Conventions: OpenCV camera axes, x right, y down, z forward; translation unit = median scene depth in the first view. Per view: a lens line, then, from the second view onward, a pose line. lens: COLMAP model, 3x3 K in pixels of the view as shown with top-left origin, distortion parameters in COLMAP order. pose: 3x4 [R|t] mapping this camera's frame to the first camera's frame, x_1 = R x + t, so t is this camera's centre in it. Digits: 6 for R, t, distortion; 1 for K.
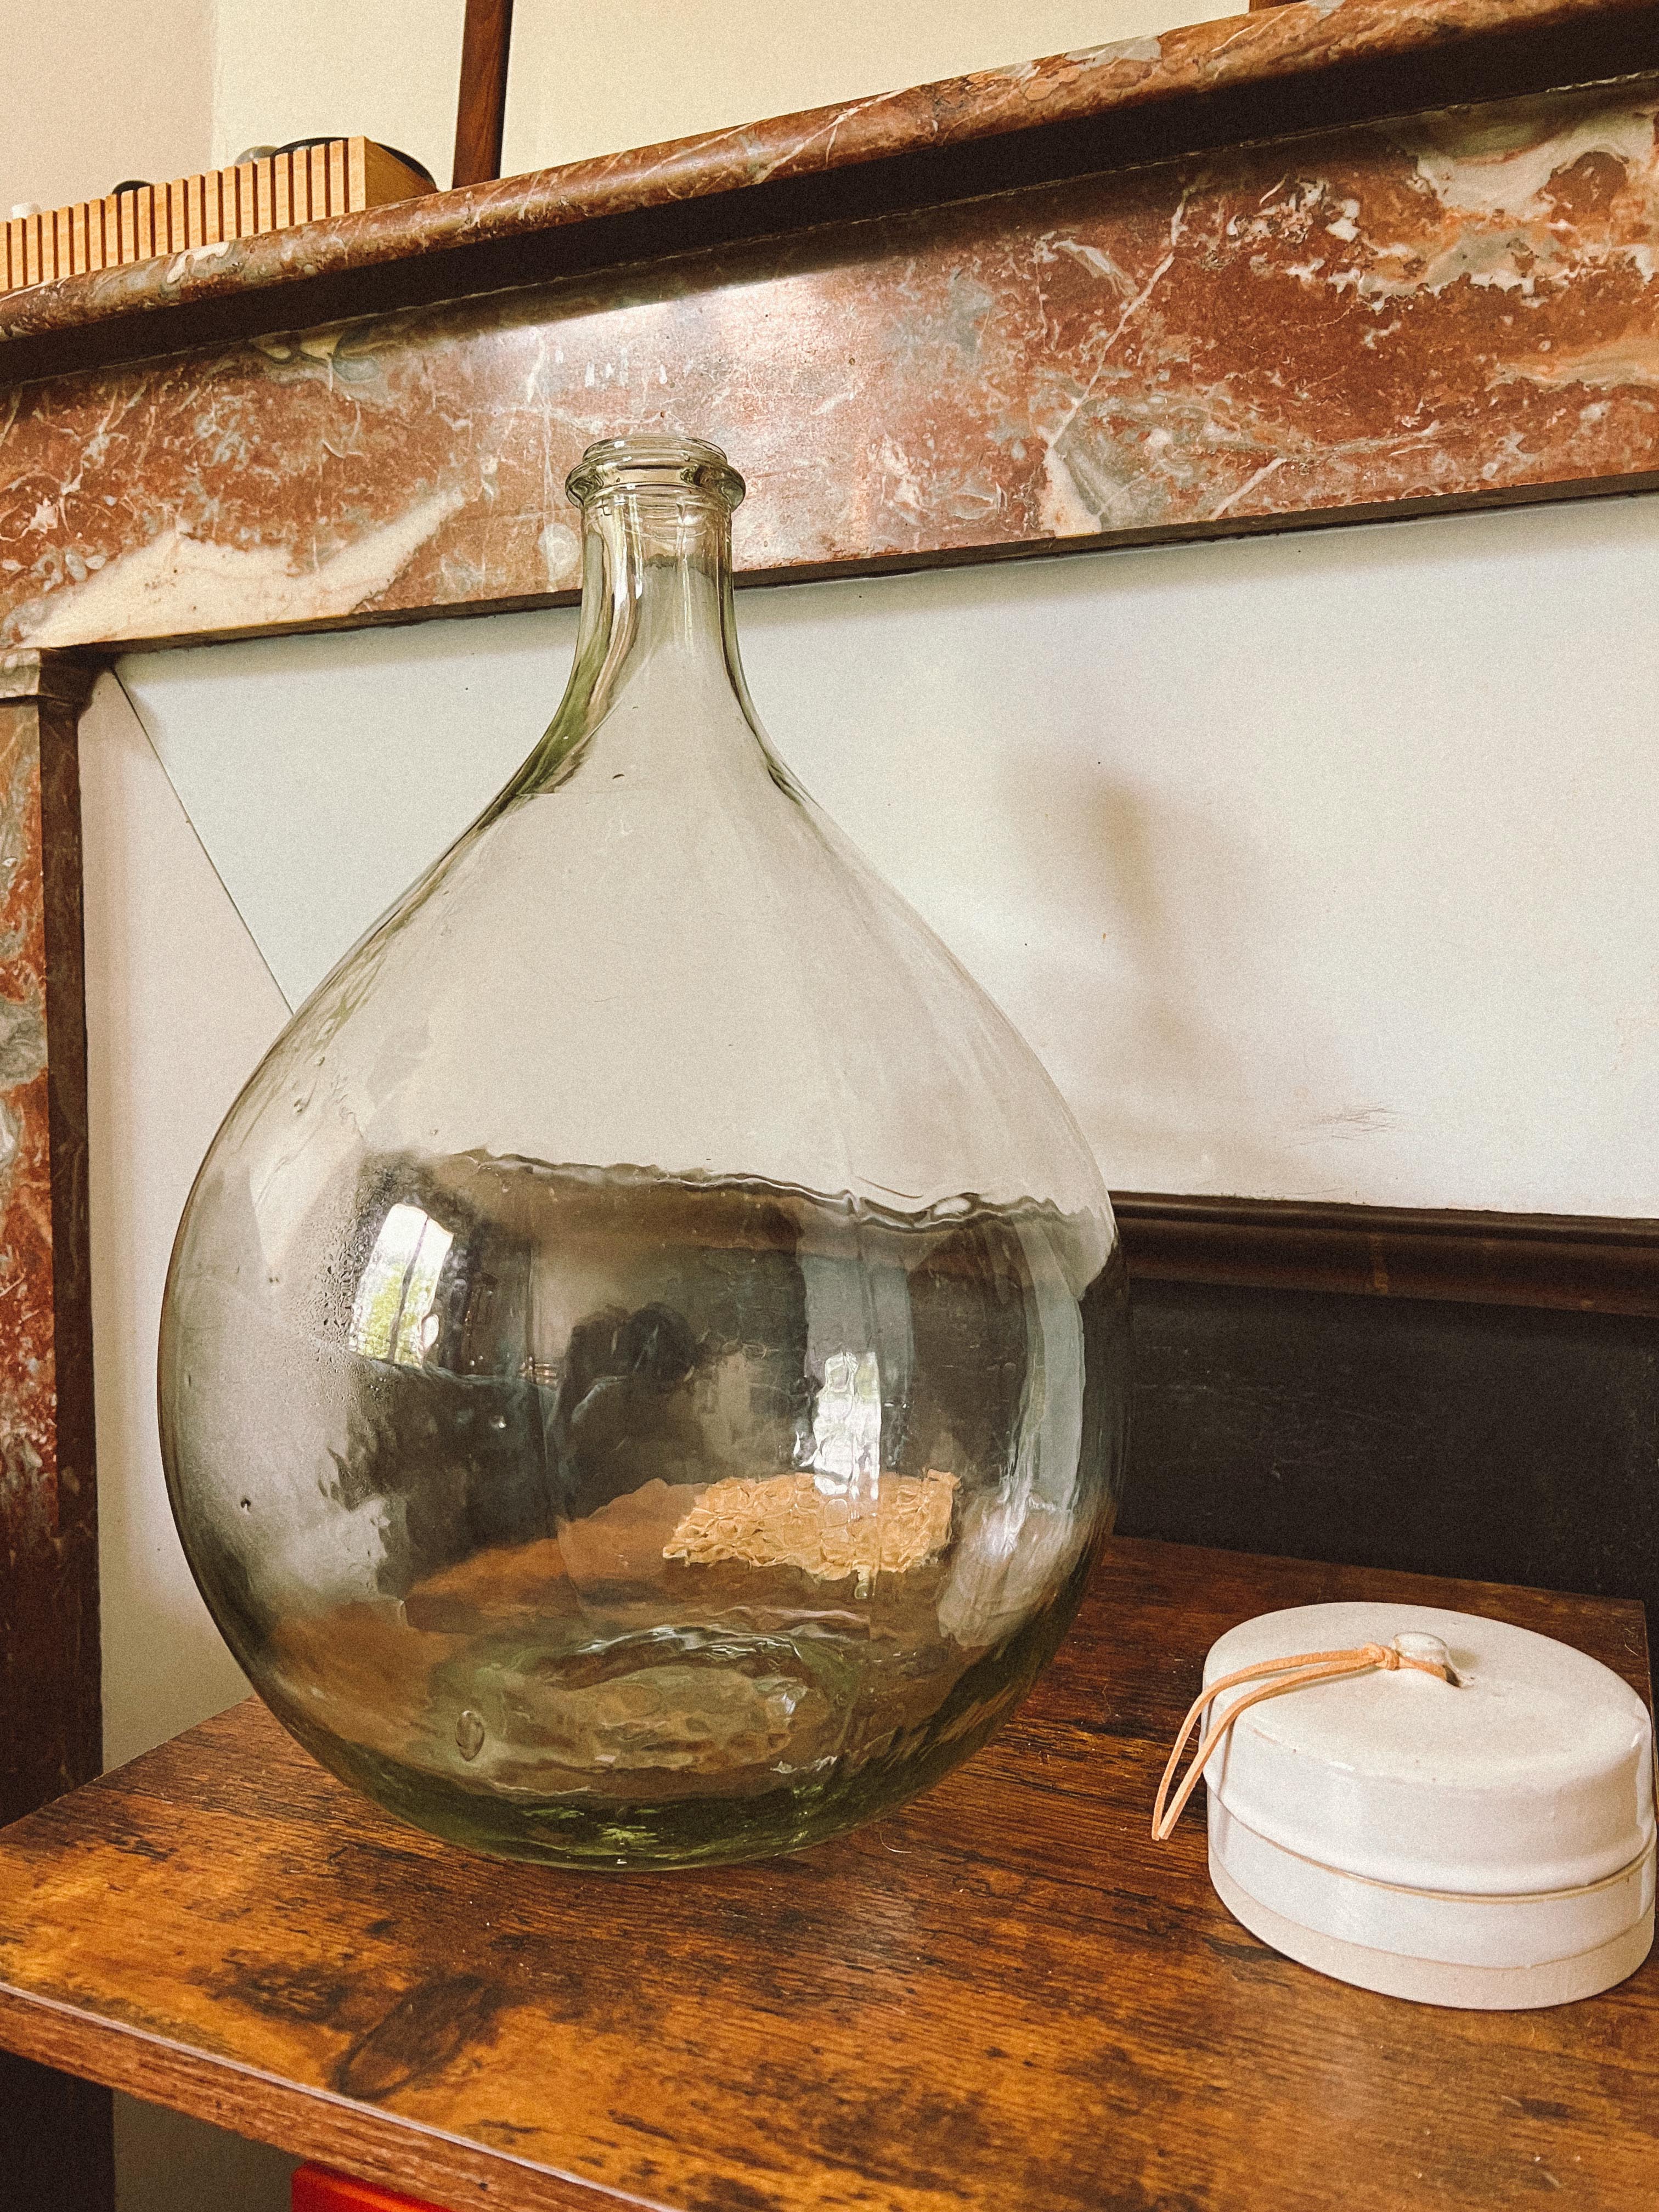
lens RADIAL K [[1668.4, 0, 822.8], [0, 1668.4, 1102.5], [0, 0, 1]] dist [0.023267, -0.052133]
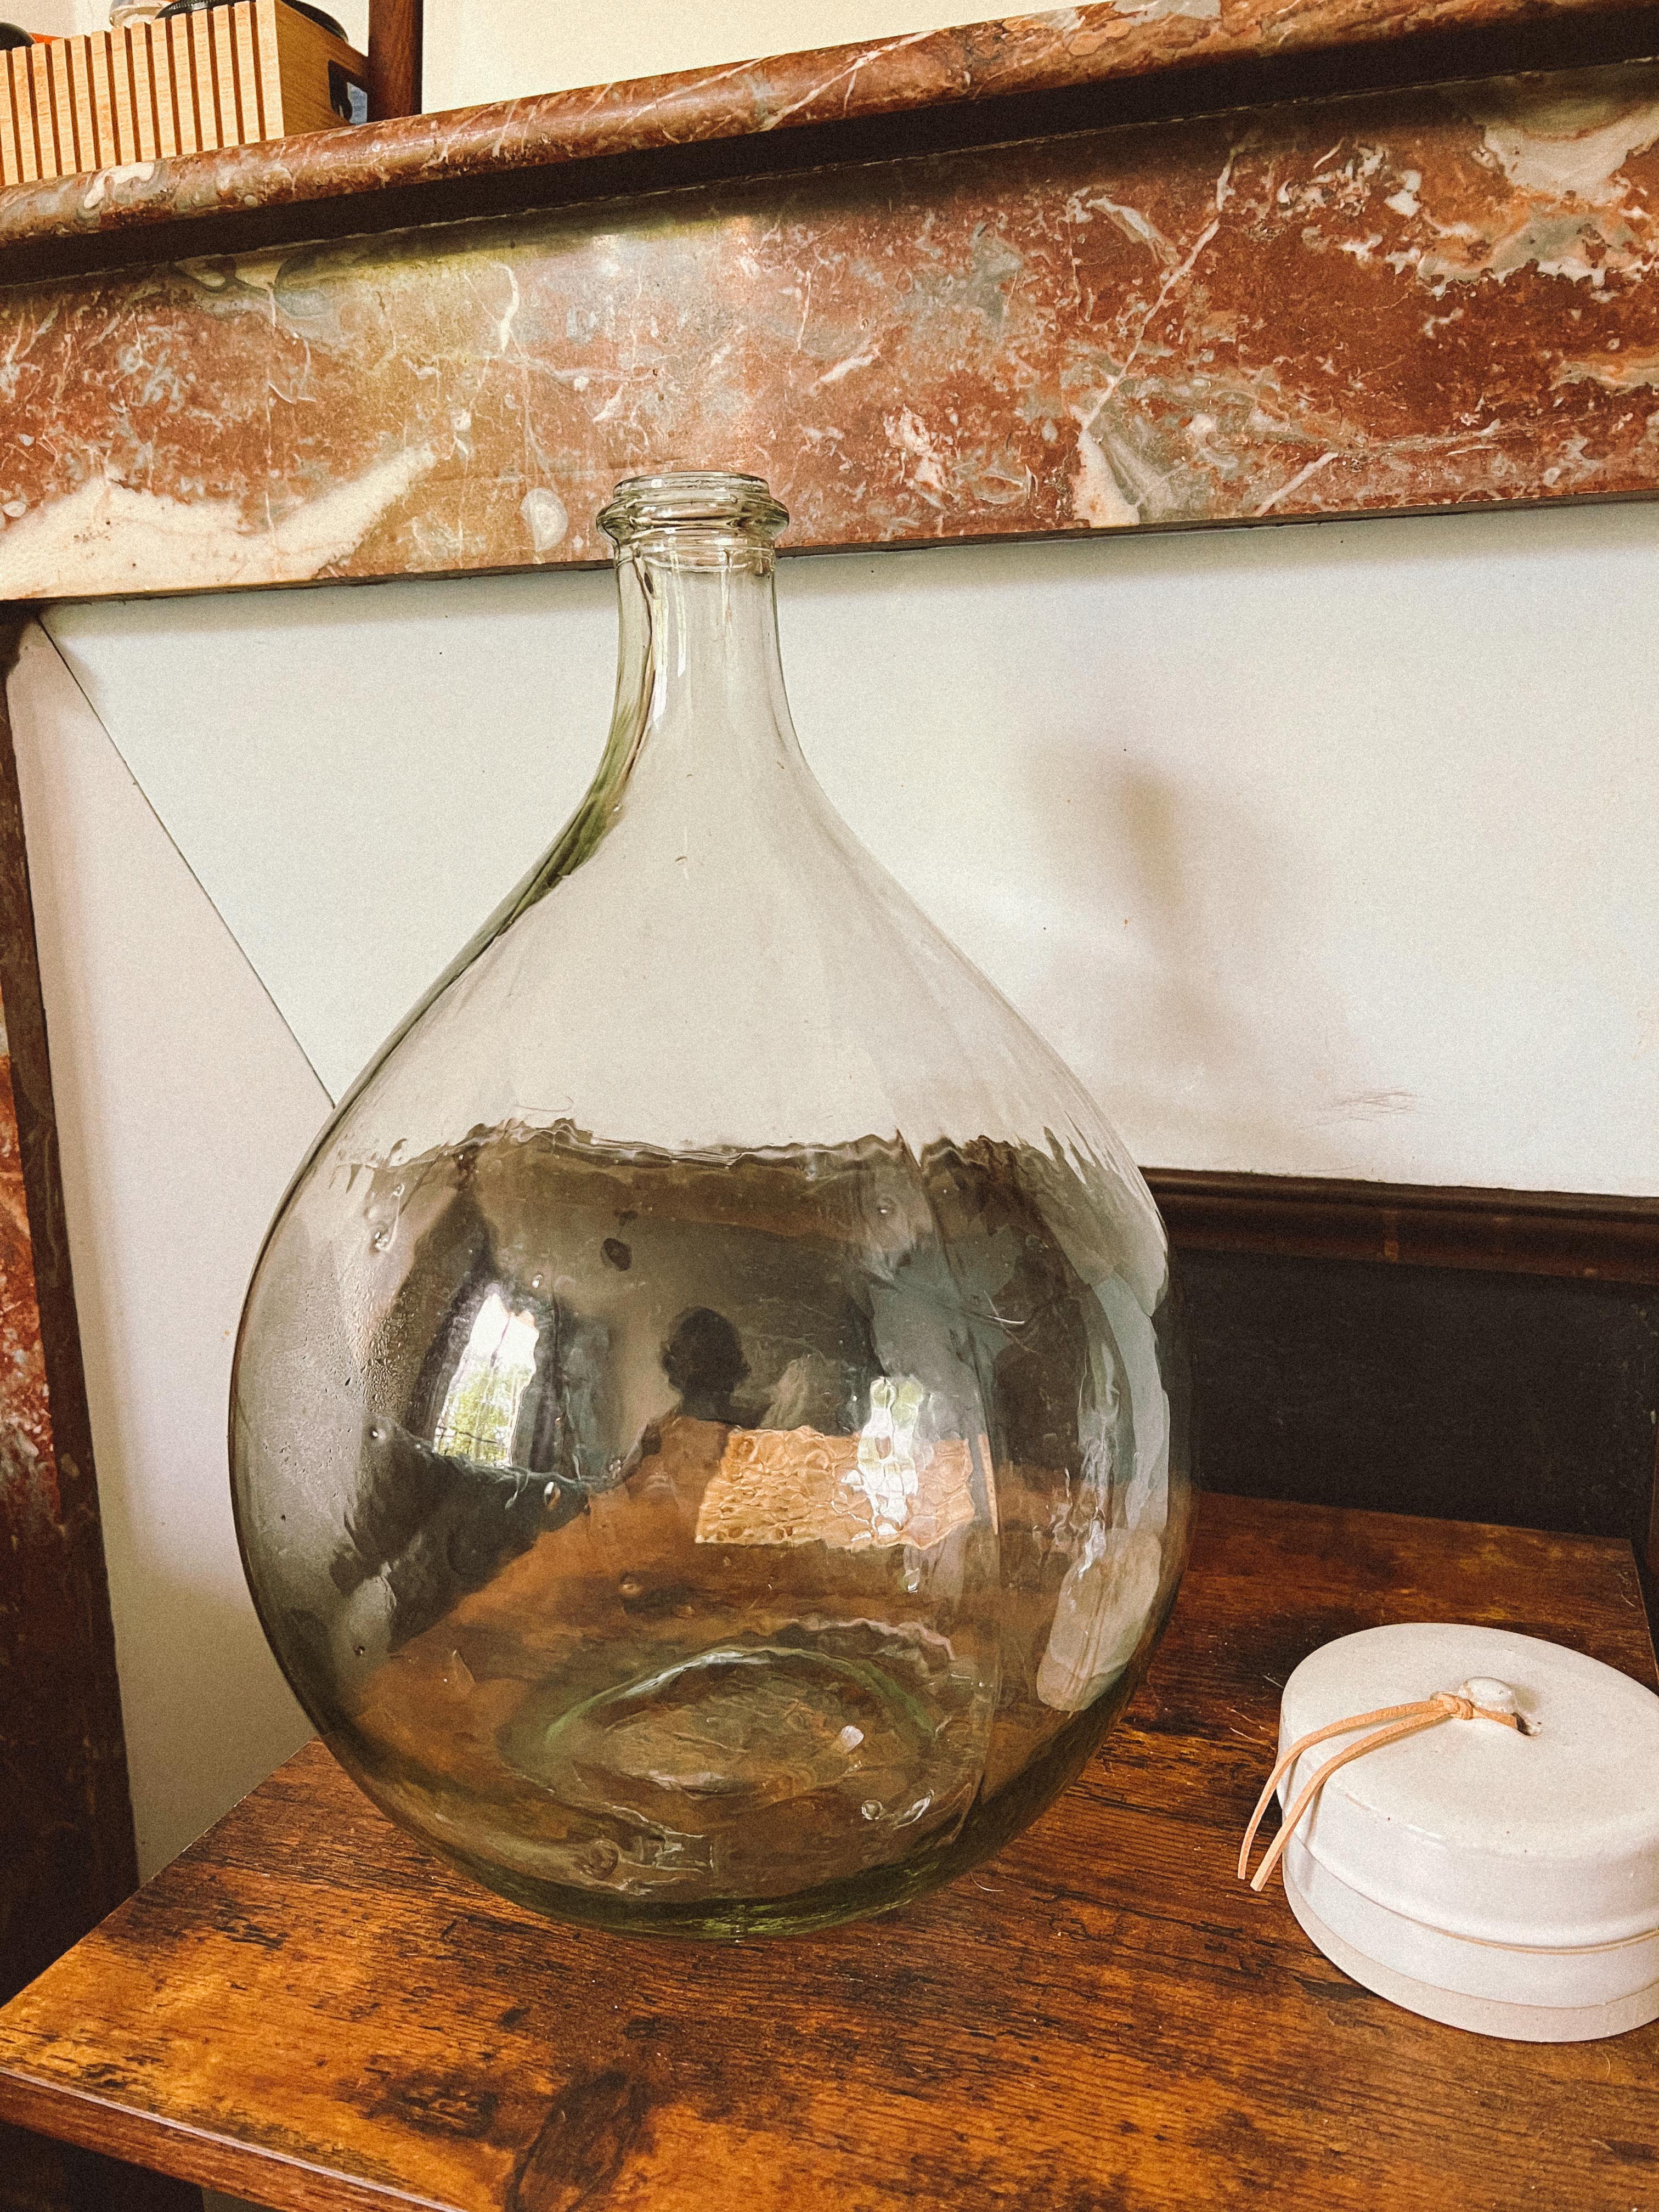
lens RADIAL K [[1668.4, 0, 831.7], [0, 1668.4, 1106.9], [0, 0, 1]] dist [0.023267, -0.052133]
pose [[0.996879, -0.037186, 0.069633, -0.090190], [0.027524, 0.990475, 0.134915, -0.151371], [-0.073987, -0.132578, 0.988407, 0.029155]]
